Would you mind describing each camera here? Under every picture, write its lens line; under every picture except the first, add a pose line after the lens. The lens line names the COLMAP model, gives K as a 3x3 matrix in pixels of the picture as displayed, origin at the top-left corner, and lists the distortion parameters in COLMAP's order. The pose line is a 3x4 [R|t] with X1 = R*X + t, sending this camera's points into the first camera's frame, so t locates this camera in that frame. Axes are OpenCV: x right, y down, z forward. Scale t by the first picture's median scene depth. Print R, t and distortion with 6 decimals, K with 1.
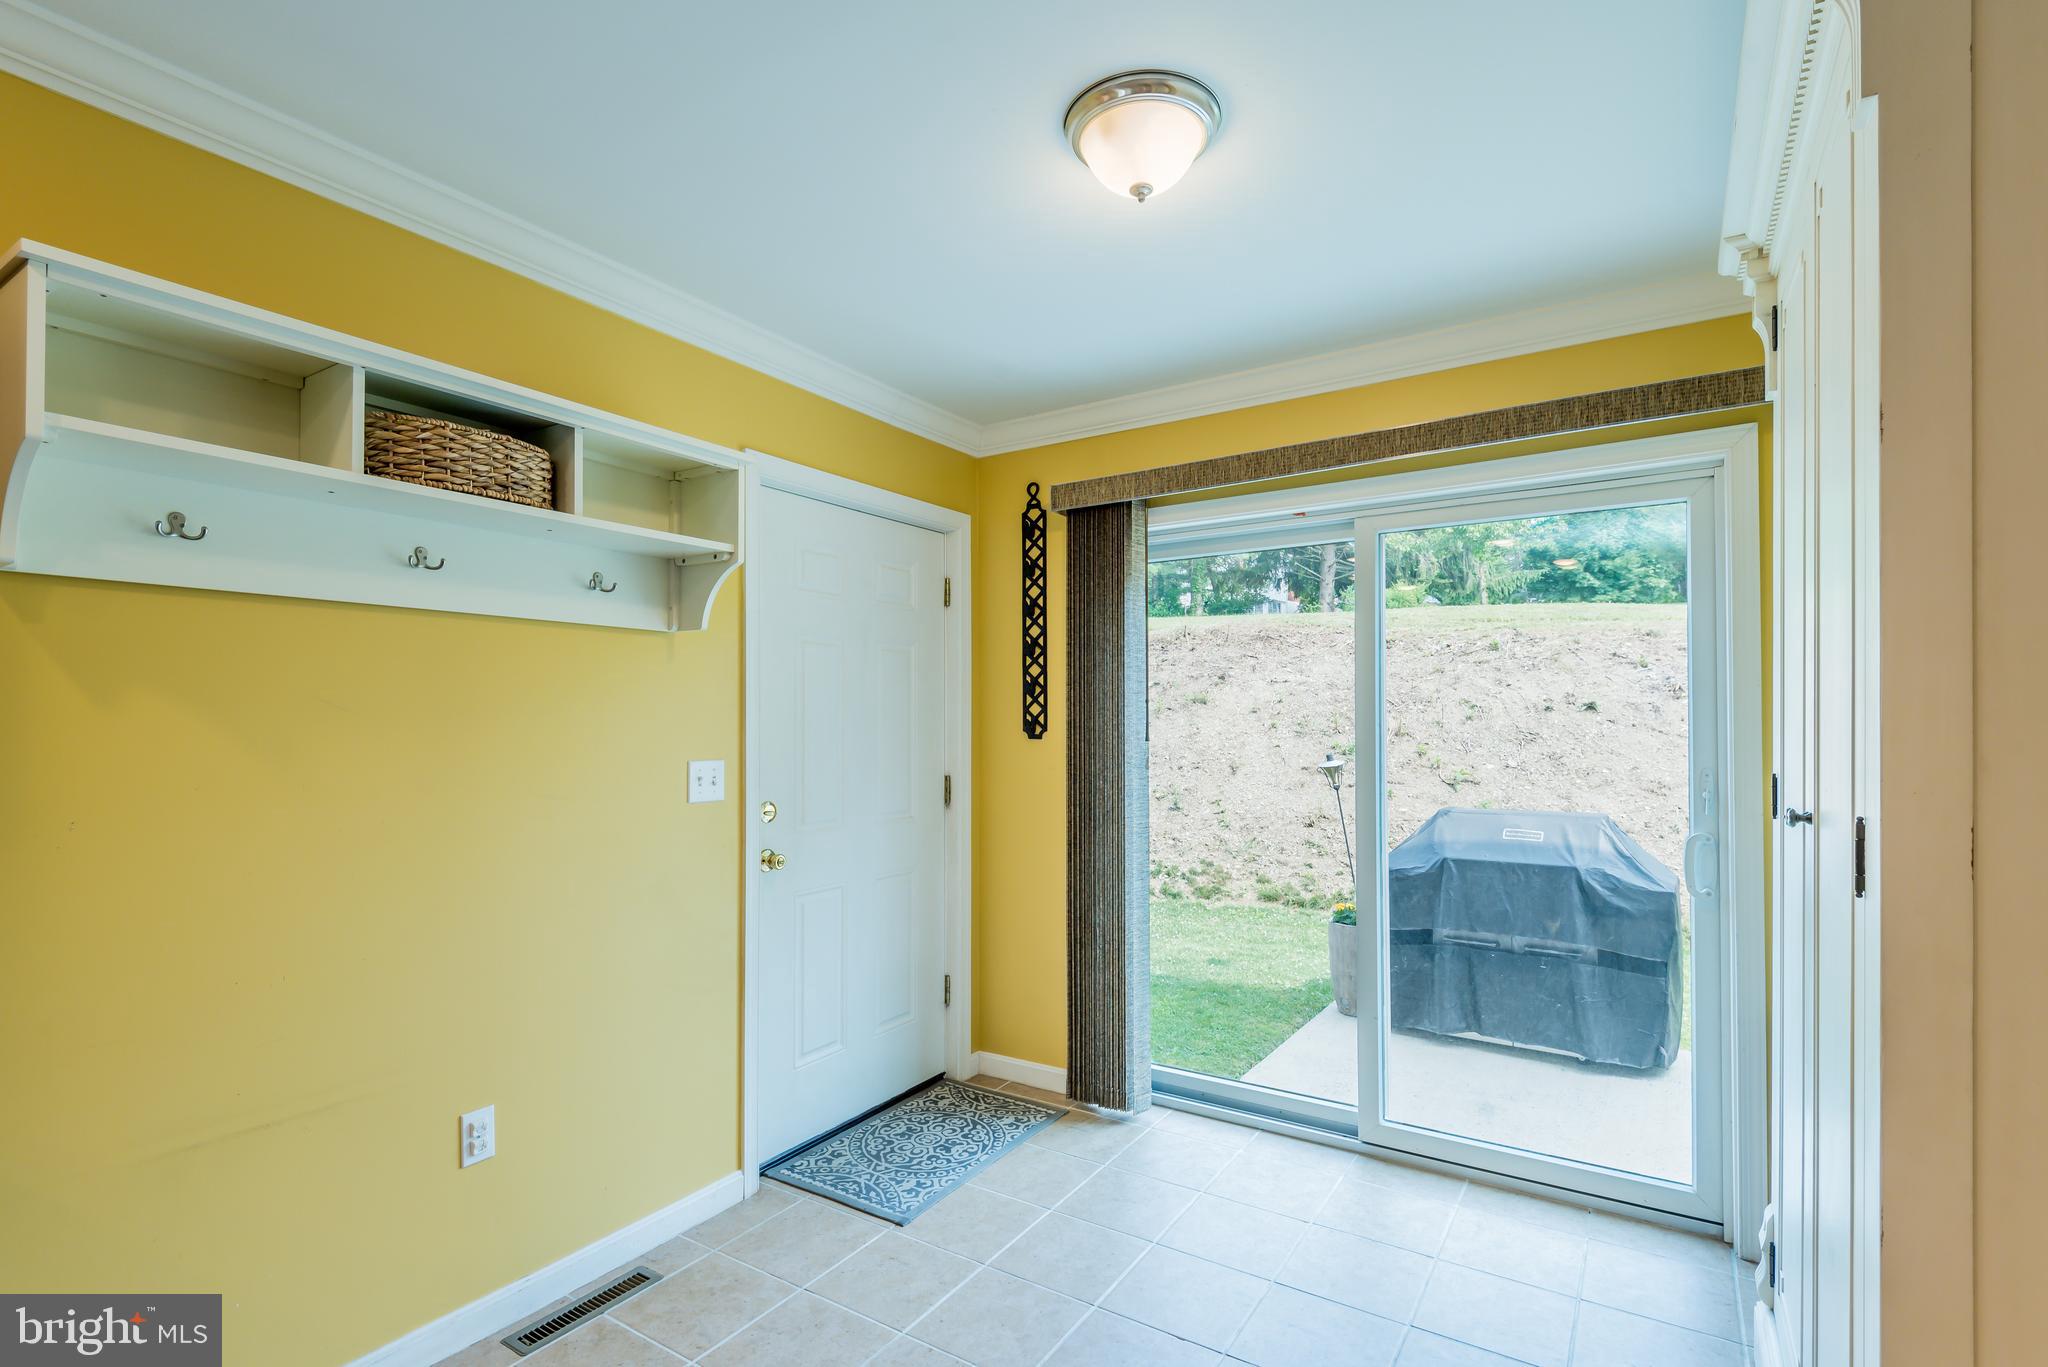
lens RADIAL K [[960.6, 0, 1005.9], [0, 960.6, 705.9], [0, 0, 1]] dist [0.000831, -0.000414]
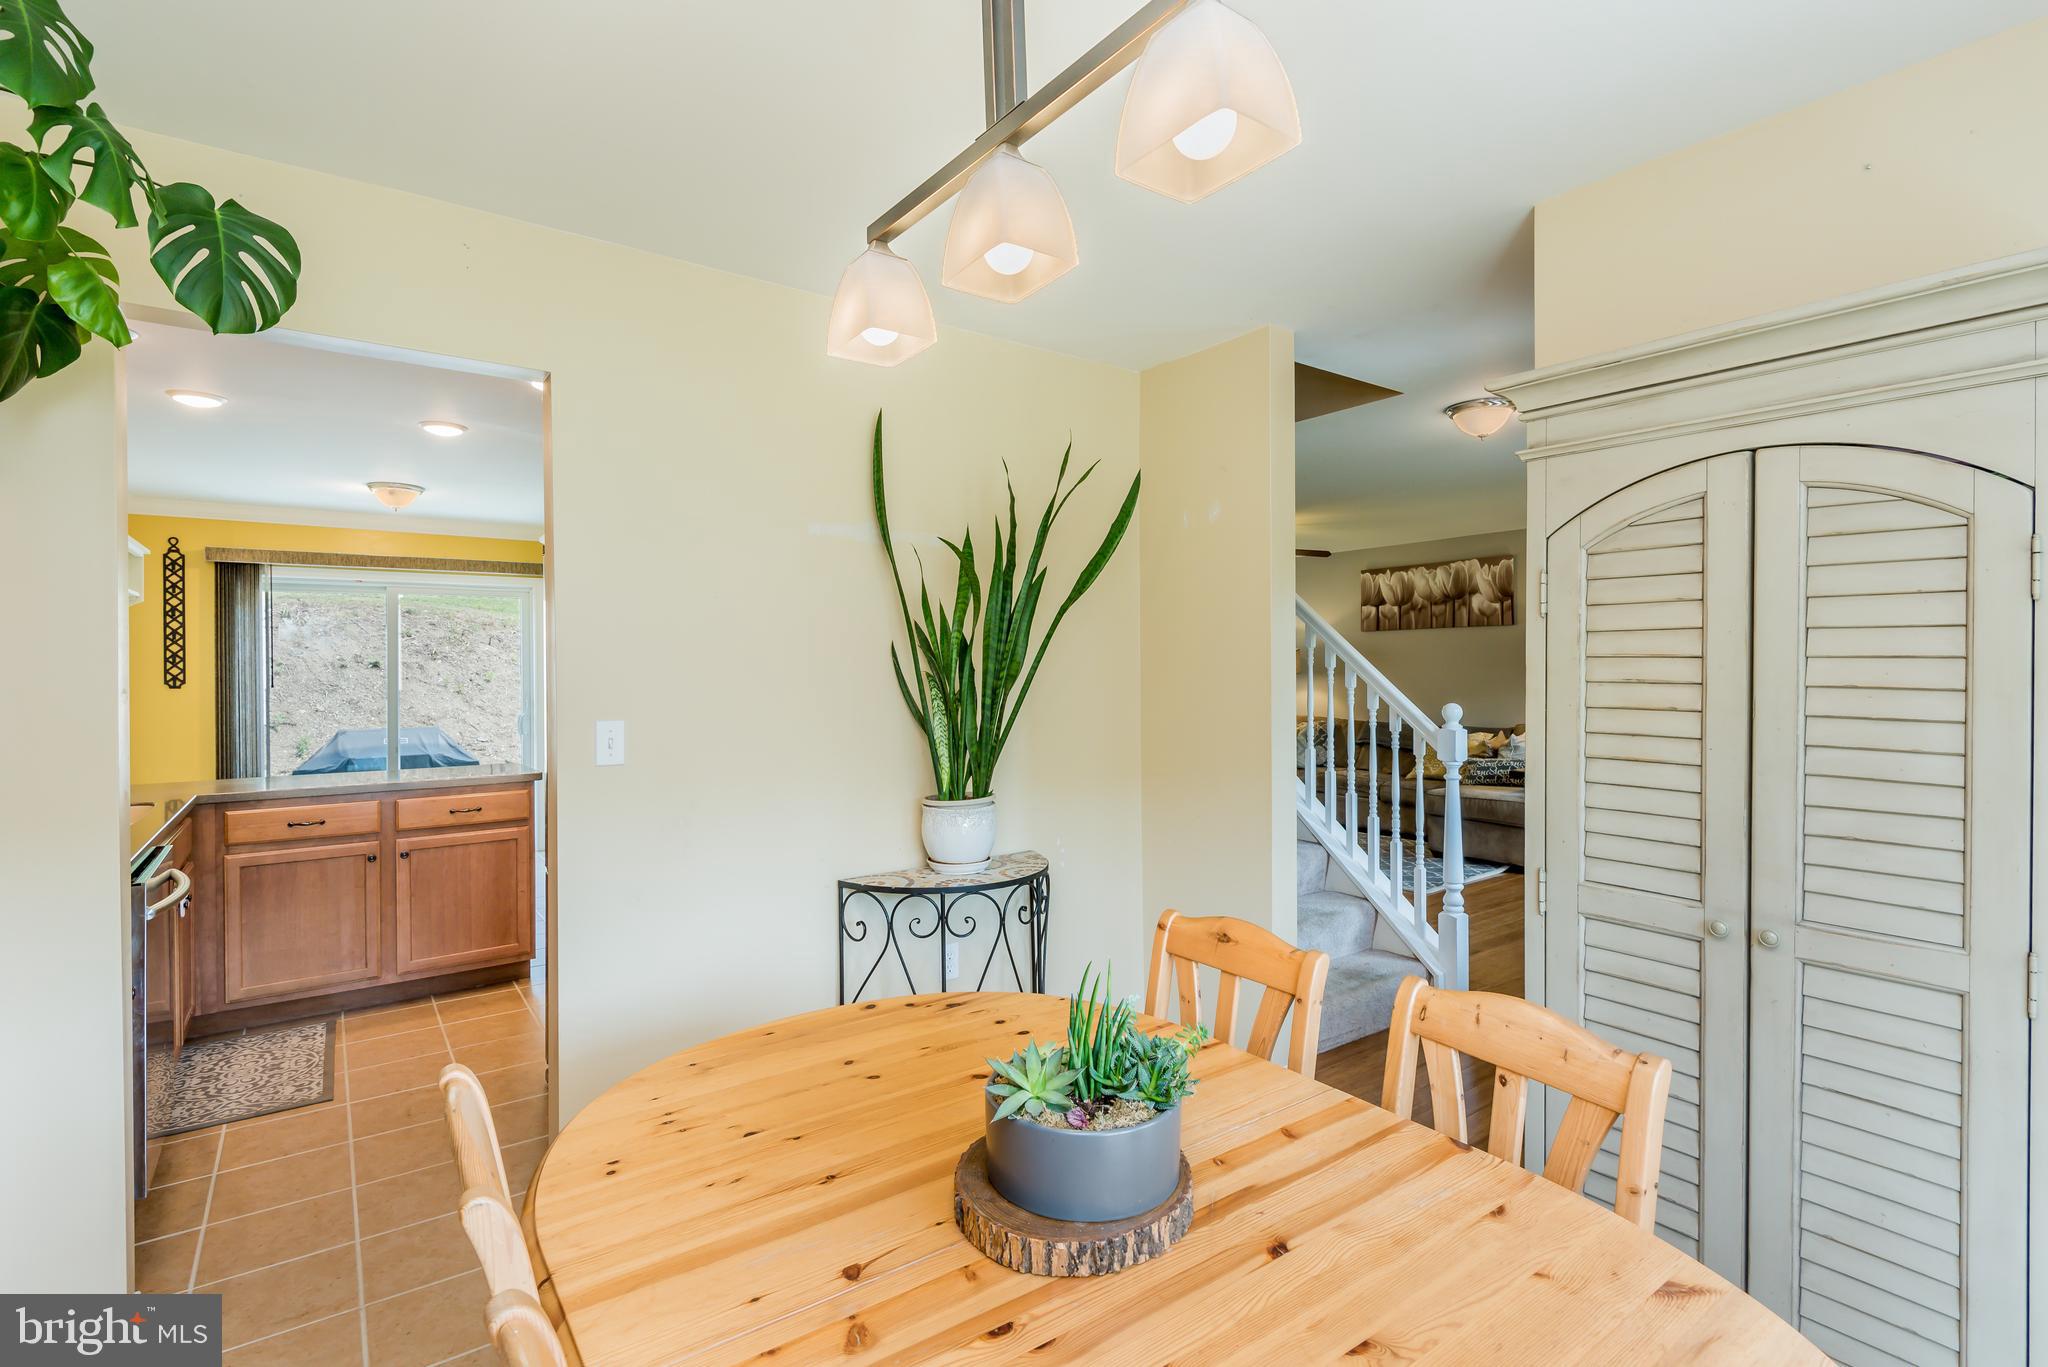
lens RADIAL K [[962.8, 0, 1025.7], [0, 962.8, 669.0], [0, 0, 1]] dist [0.000167, -0.016014]
pose [[0.344756, -0.000304, 0.938692, -0.786048], [-0.008915, 0.999954, 0.003598, -0.015115], [-0.938650, -0.009609, 0.344737, -0.754652]]
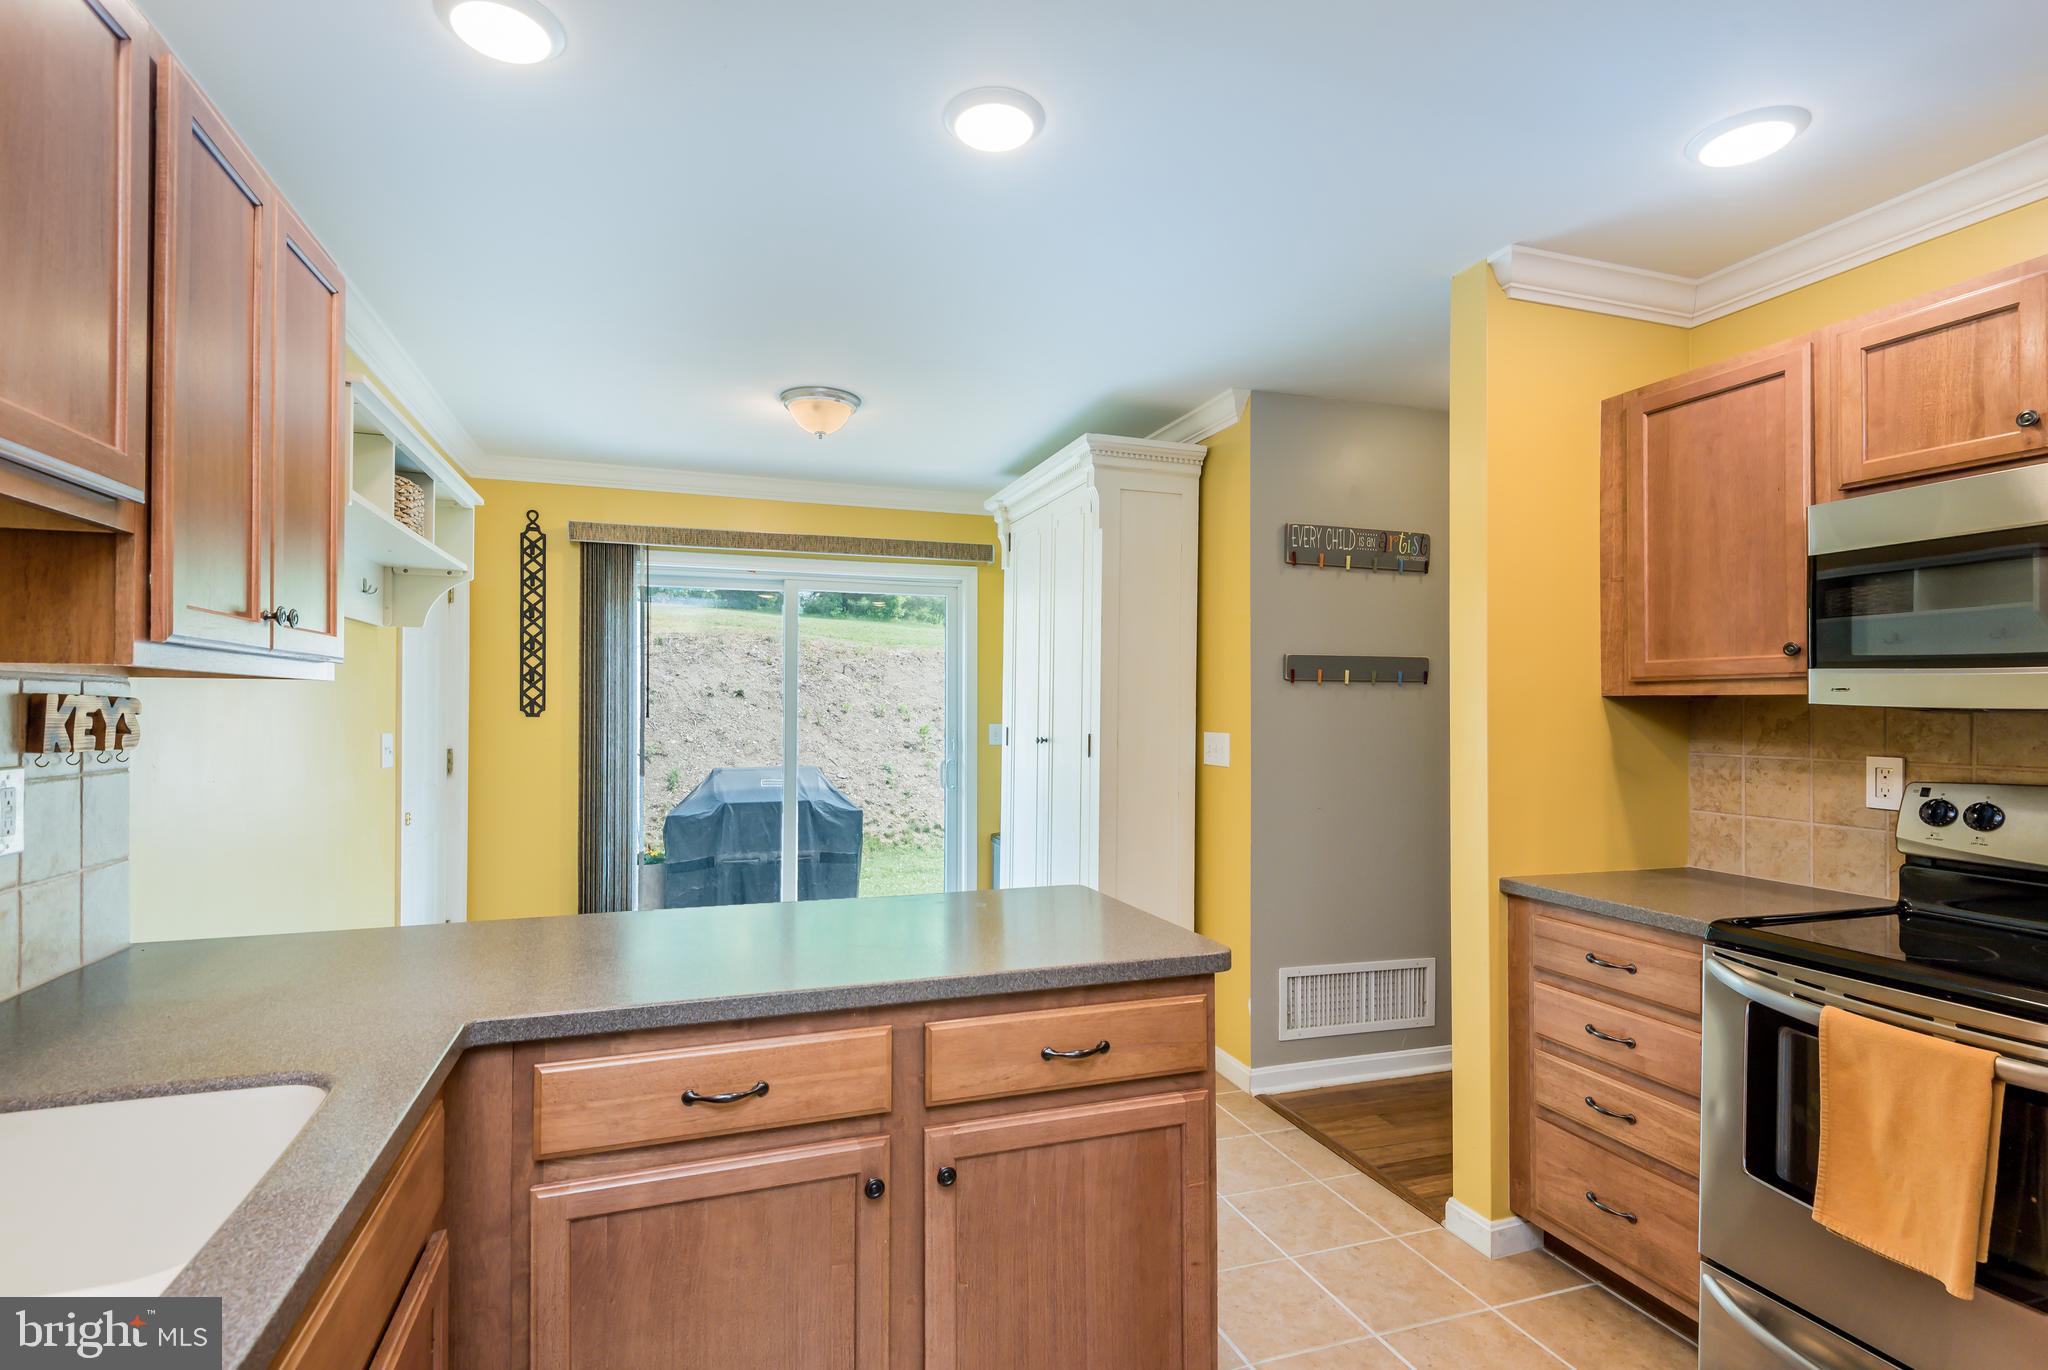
lens RADIAL K [[960.6, 0, 1005.9], [0, 960.6, 707.4], [0, 0, 1]] dist [0.000831, -0.000414]
pose [[0.613517, 0.004746, 0.789667, -0.439001], [-0.020302, 0.999746, 0.009765, -0.001968], [-0.789420, -0.022023, 0.613458, -0.188370]]
